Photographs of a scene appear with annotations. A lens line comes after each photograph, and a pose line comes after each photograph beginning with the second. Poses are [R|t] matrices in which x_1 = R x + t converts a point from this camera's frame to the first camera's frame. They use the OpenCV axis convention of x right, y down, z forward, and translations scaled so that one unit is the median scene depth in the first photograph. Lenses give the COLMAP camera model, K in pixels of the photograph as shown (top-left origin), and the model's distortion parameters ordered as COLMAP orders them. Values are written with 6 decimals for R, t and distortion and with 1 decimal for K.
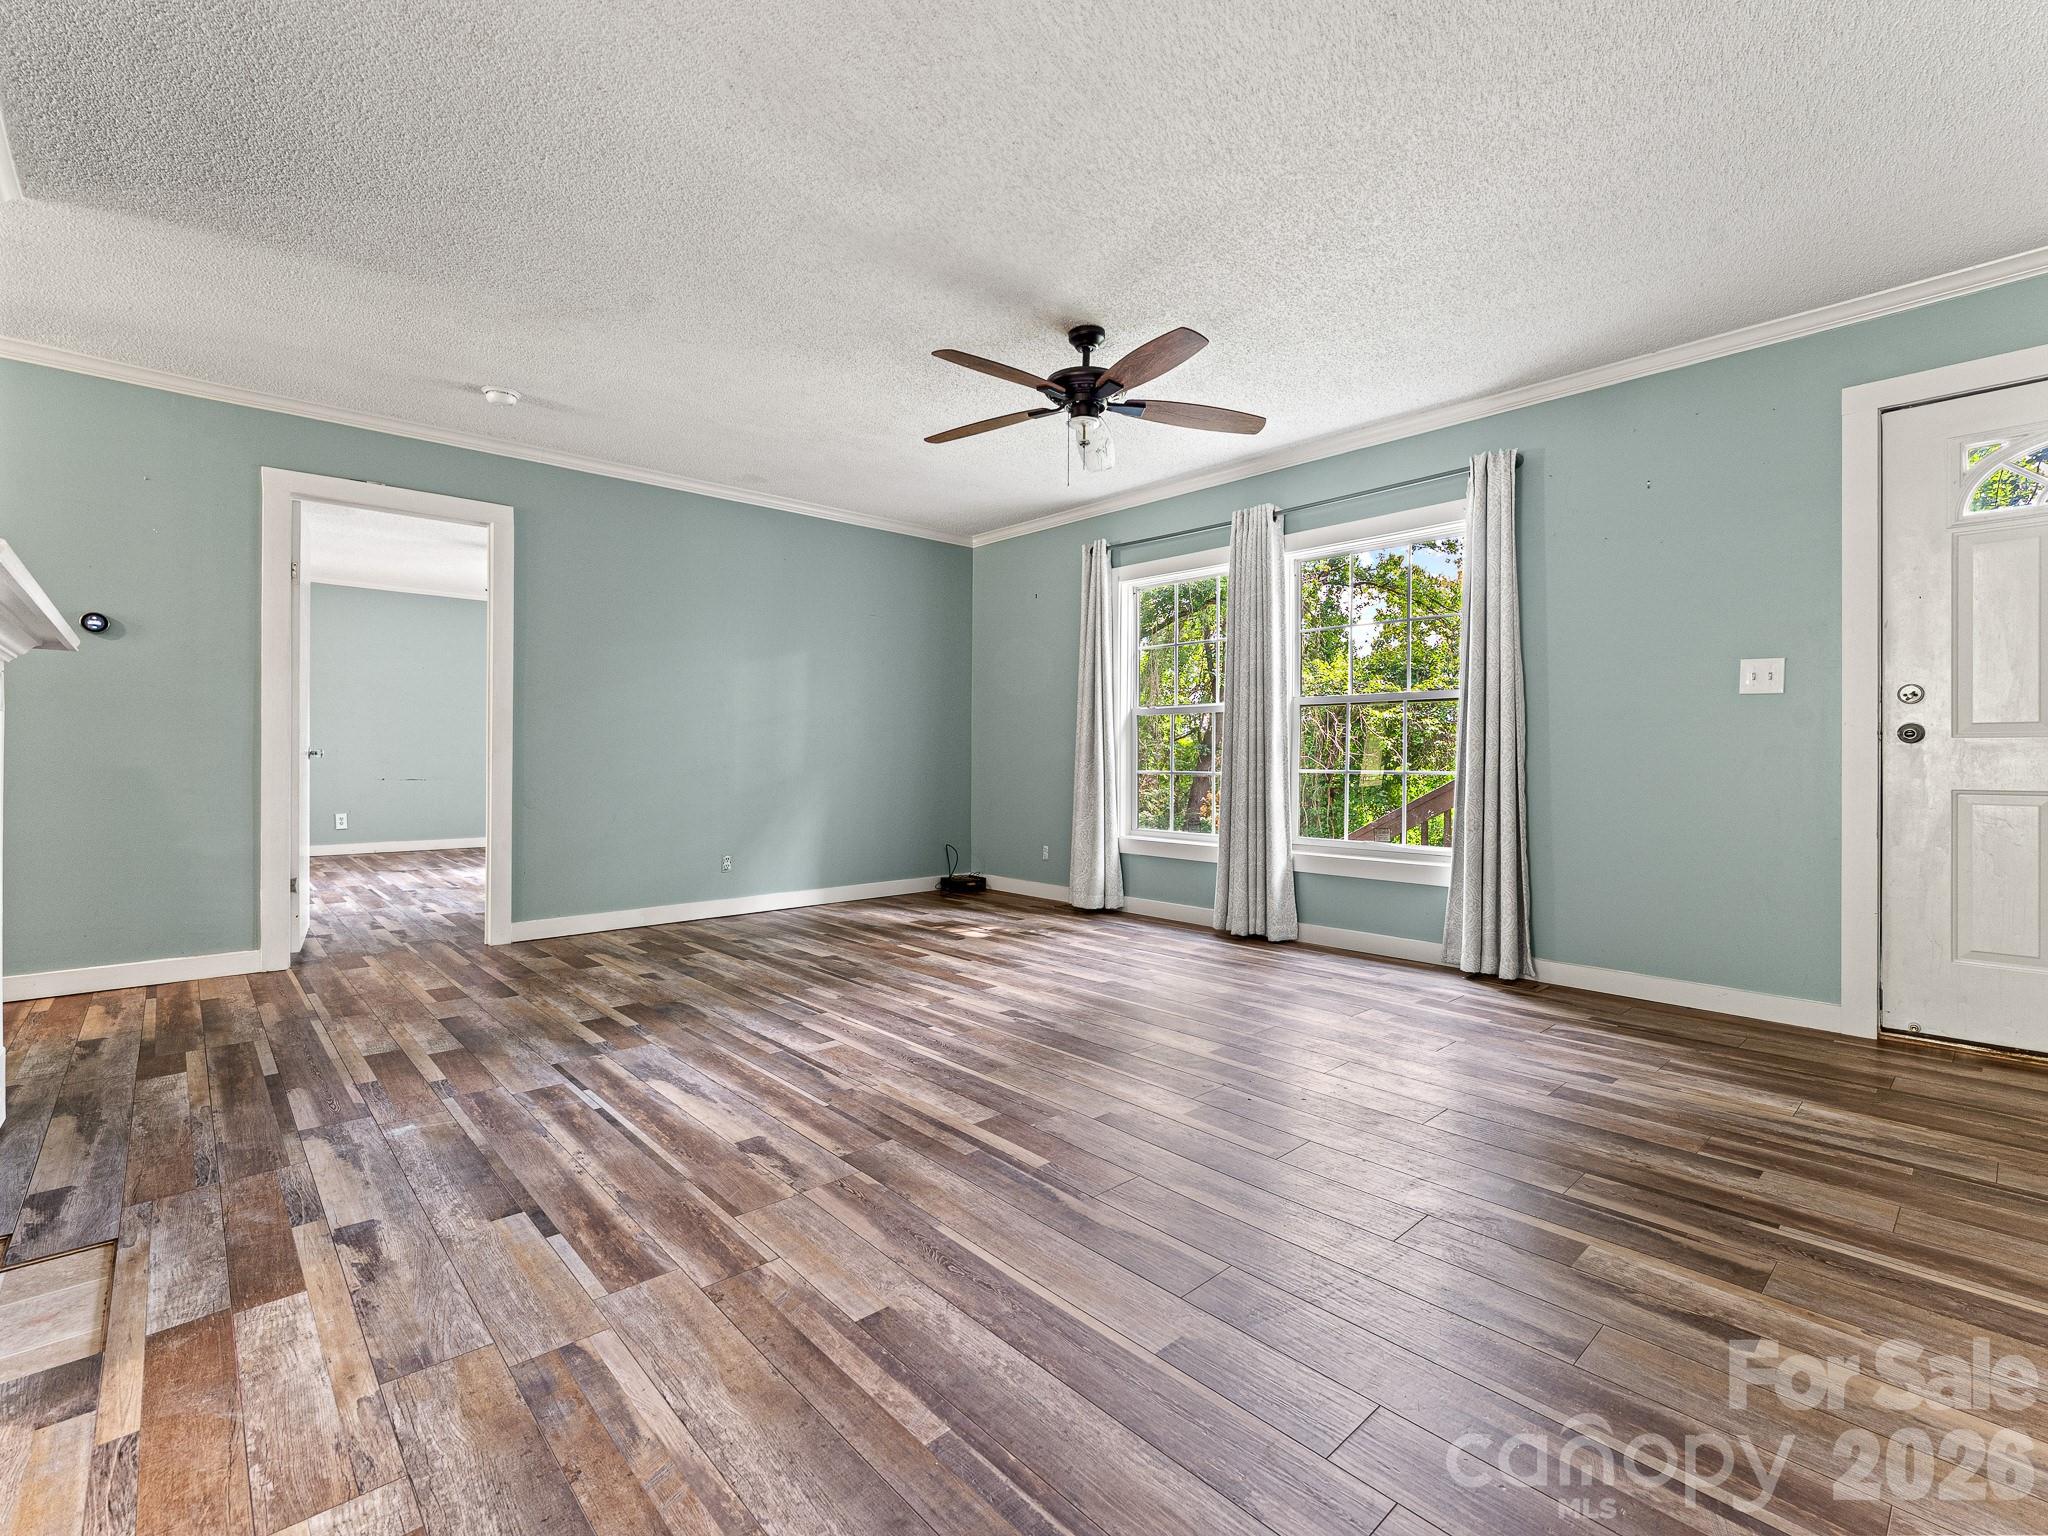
lens RADIAL K [[933.6, 0, 1044.2], [0, 933.6, 755.4], [0, 0, 1]] dist [-0.002547, 0.000900]
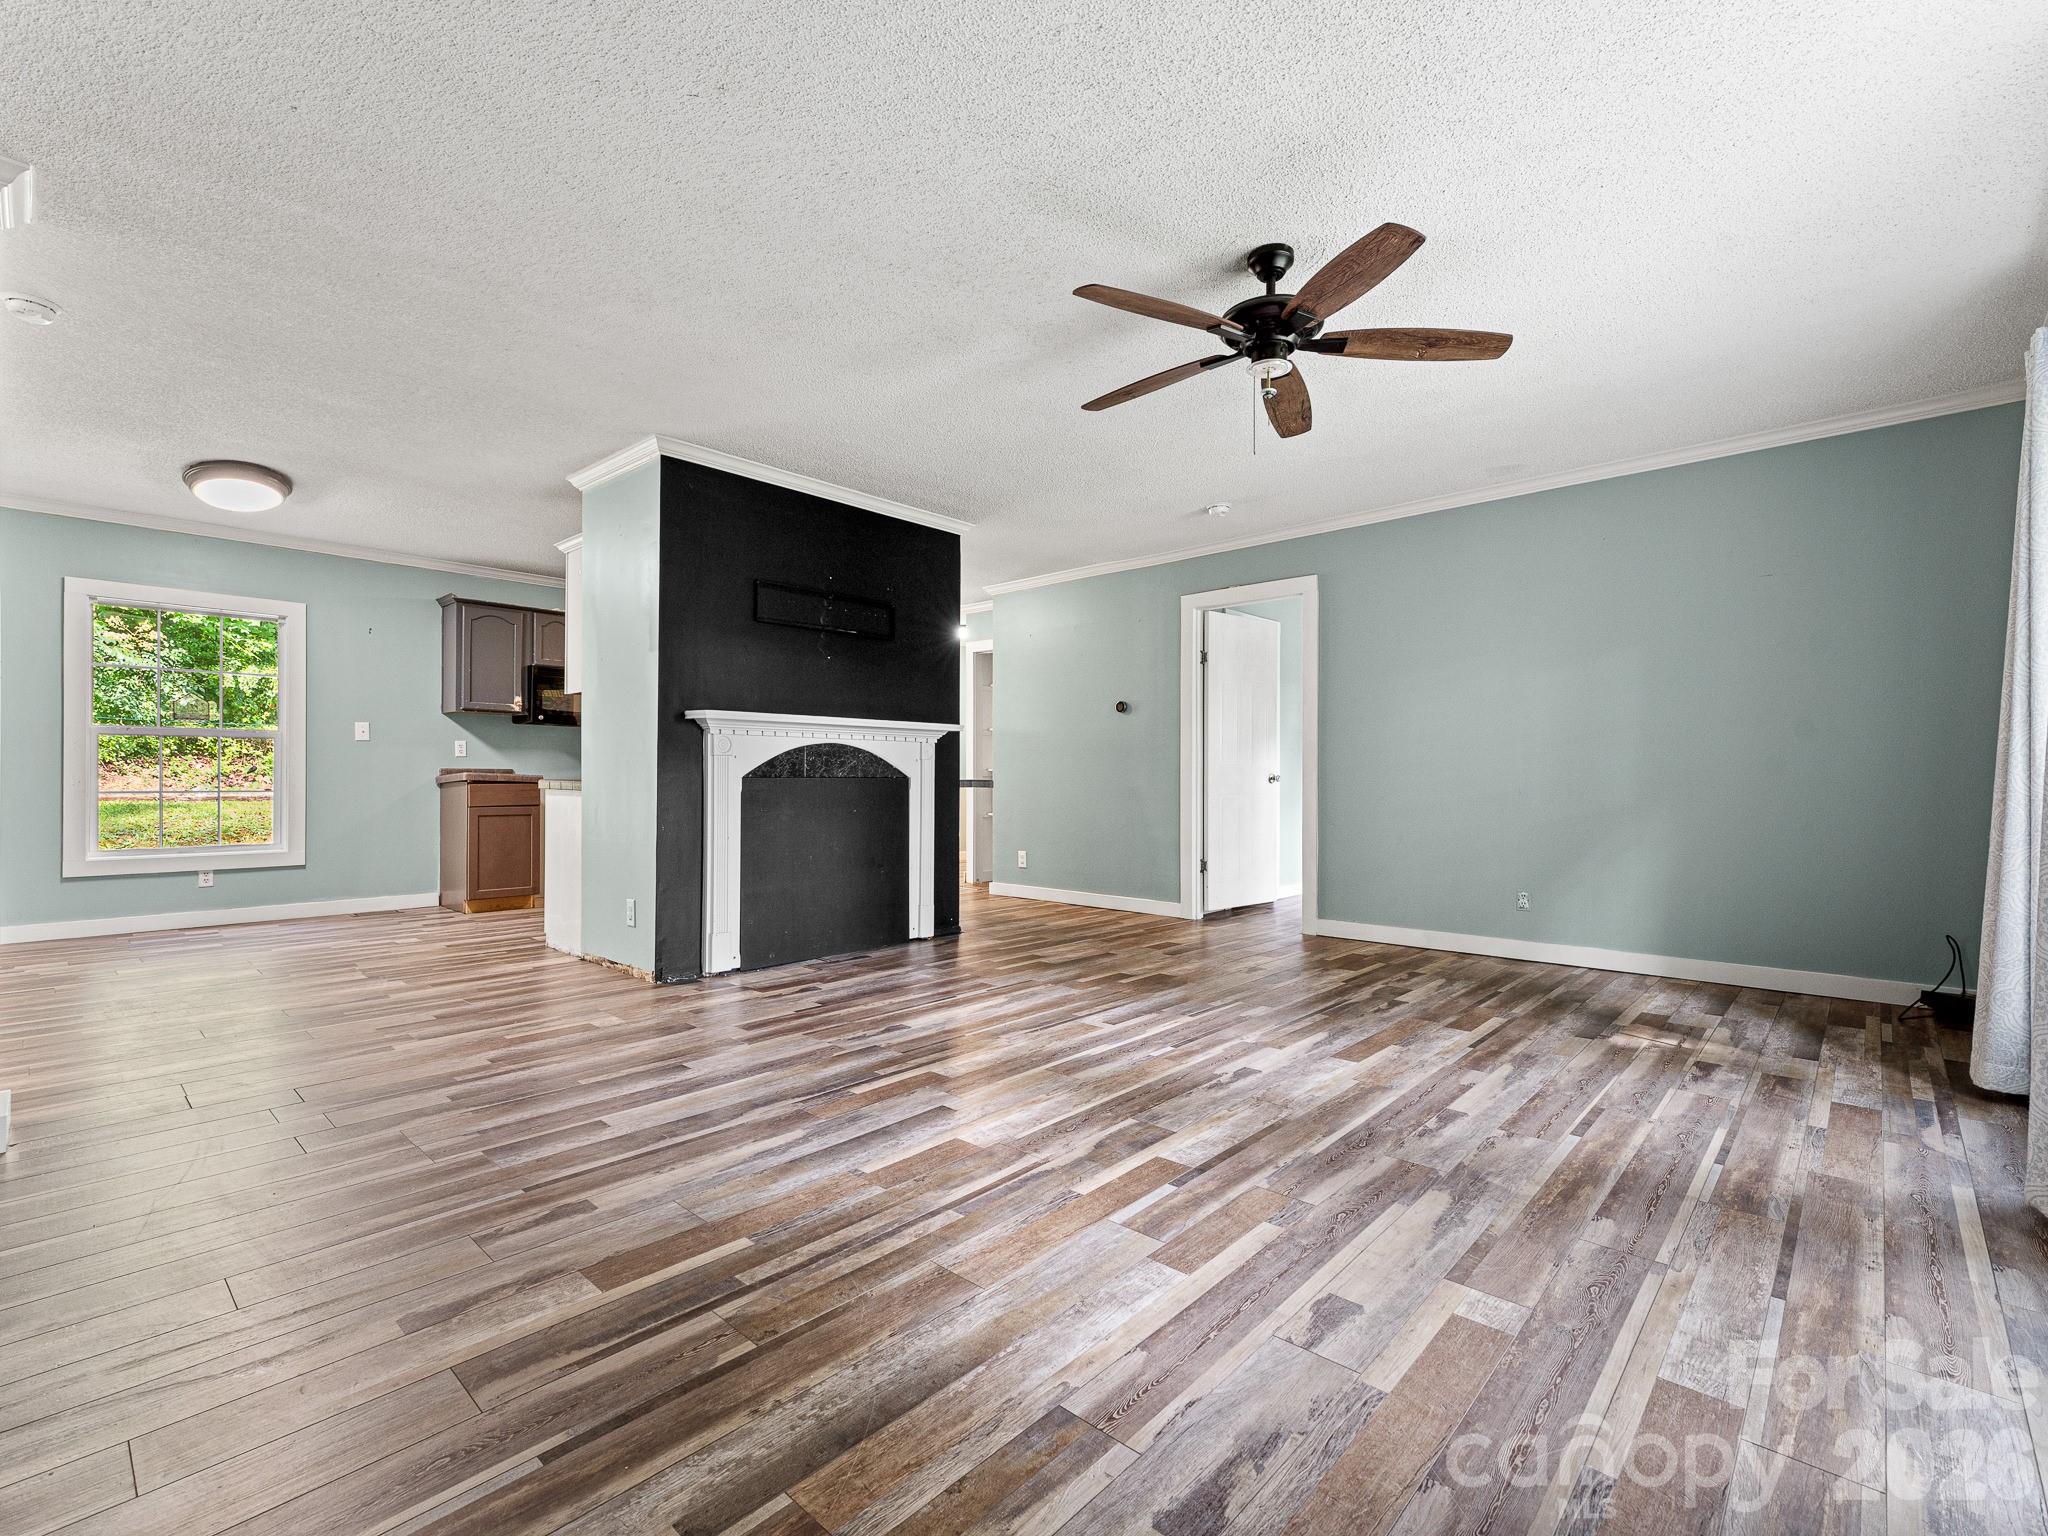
lens RADIAL K [[933.6, 0, 1014.6], [0, 933.6, 774.2], [0, 0, 1]] dist [-0.002547, 0.000900]
pose [[0.059780, -0.006065, -0.998193, 0.937940], [-0.002448, 0.999978, -0.006223, 0.001881], [0.998209, 0.002815, 0.059763, 0.818065]]
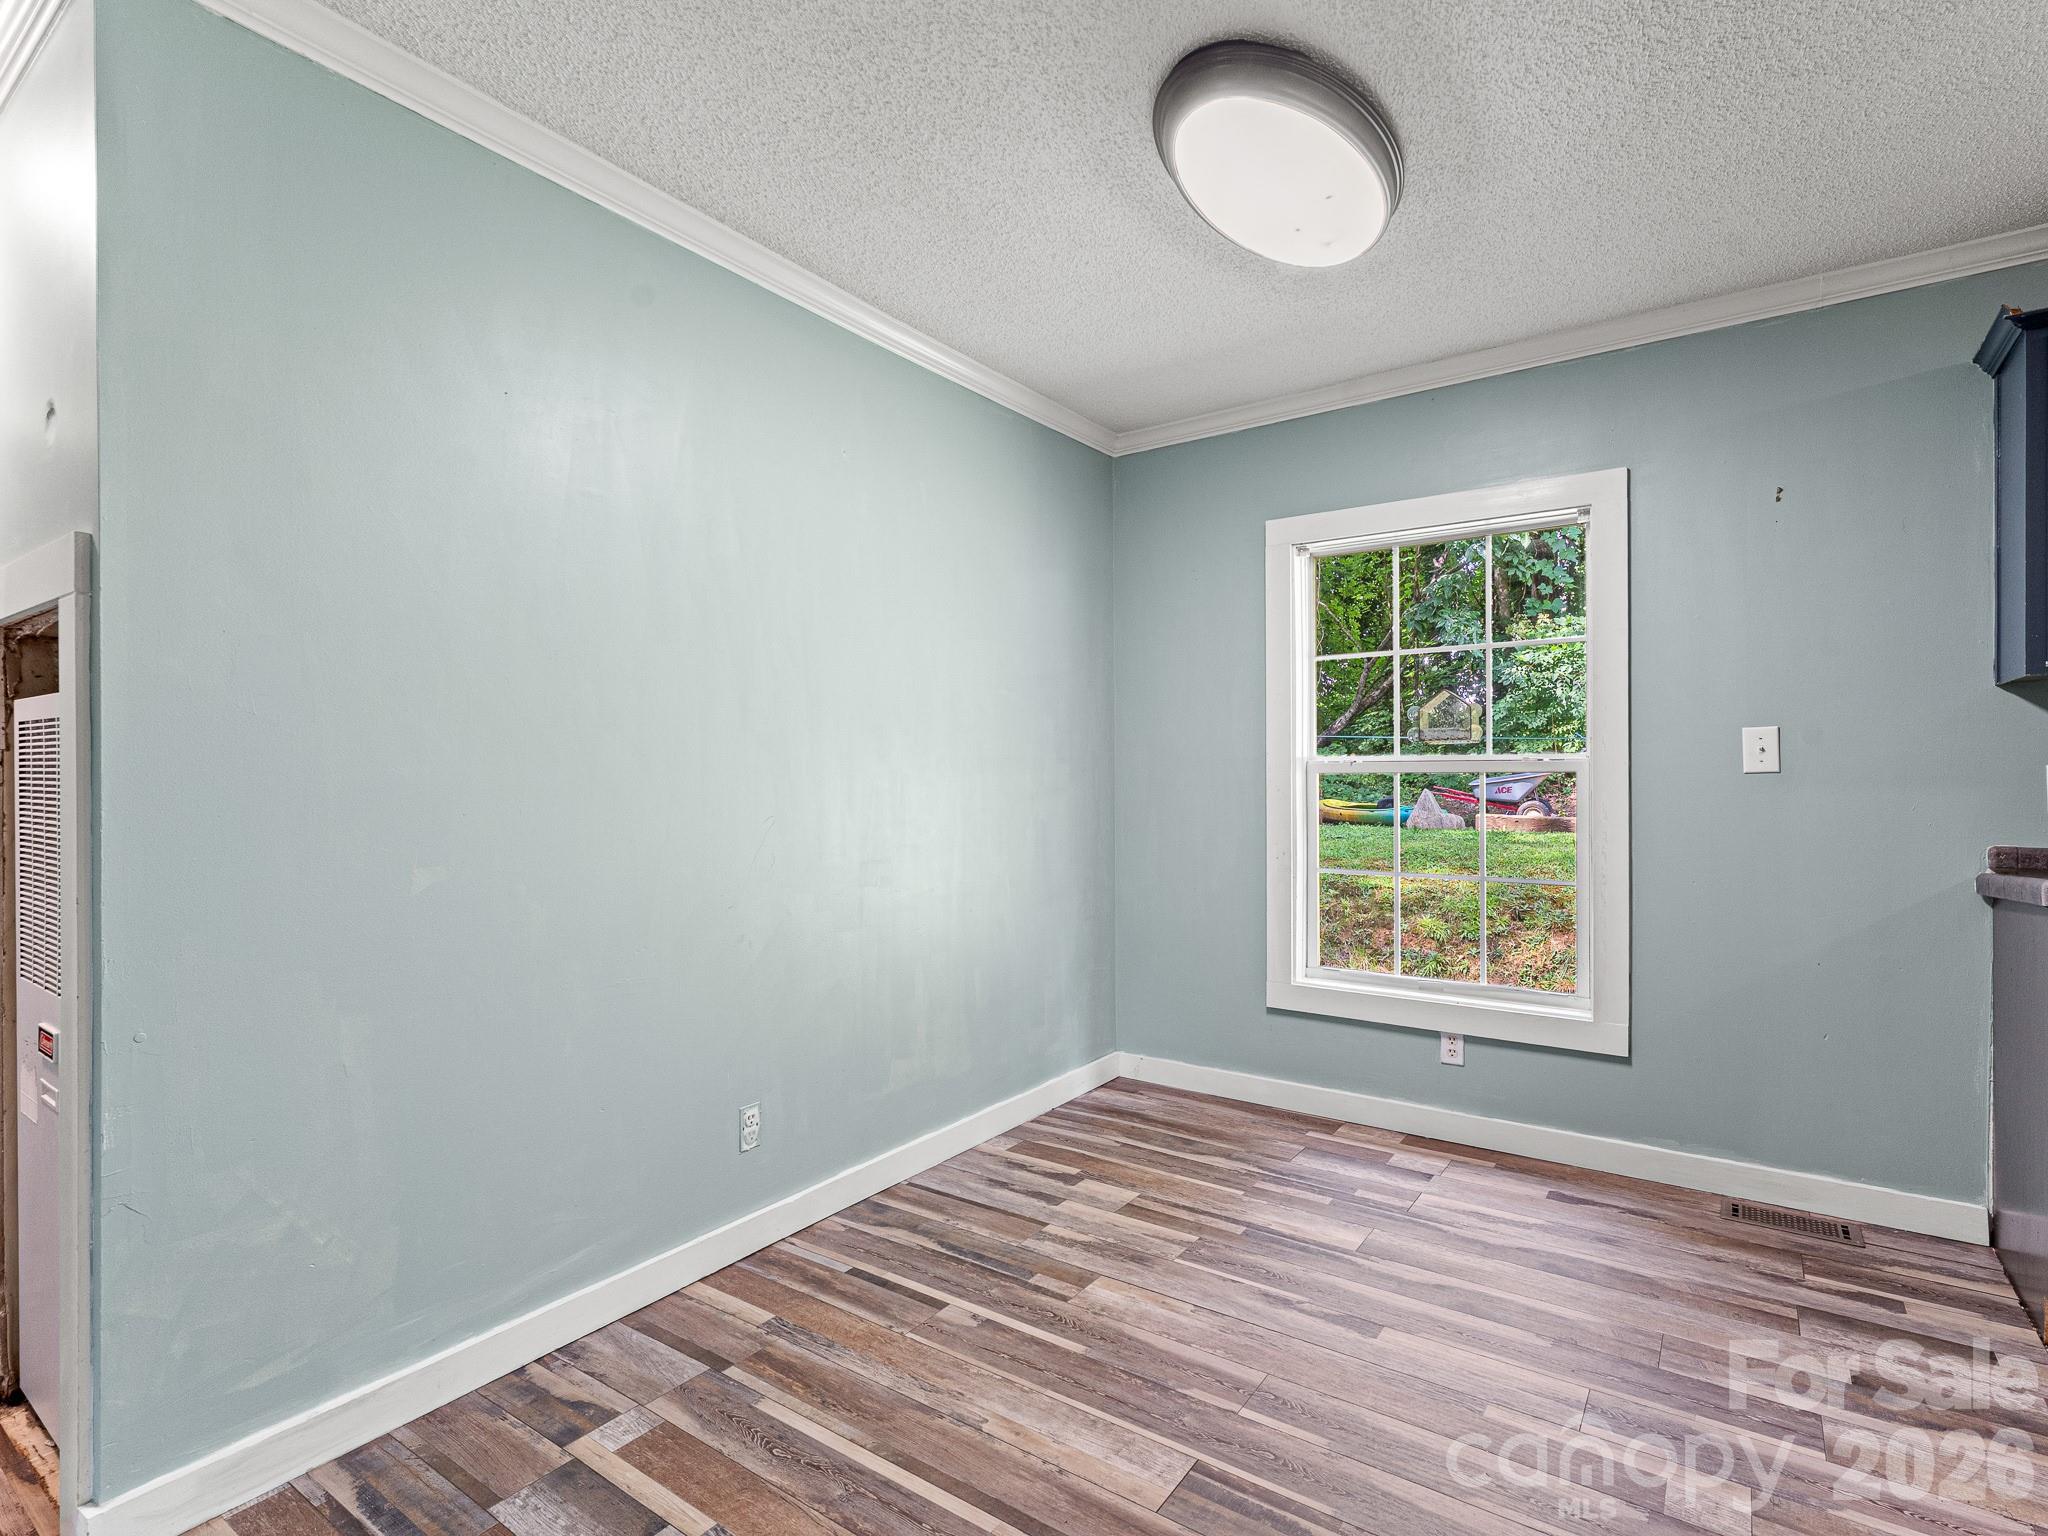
lens RADIAL K [[1000.8, 0, 1027.4], [0, 1000.8, 776.4], [0, 0, 1]] dist [-0.002055, 0.001457]
pose [[-0.979785, -0.004633, -0.199999, -0.419304], [-0.003323, 0.999971, -0.006886, -0.071443], [0.200025, -0.006082, -0.979772, 0.225961]]
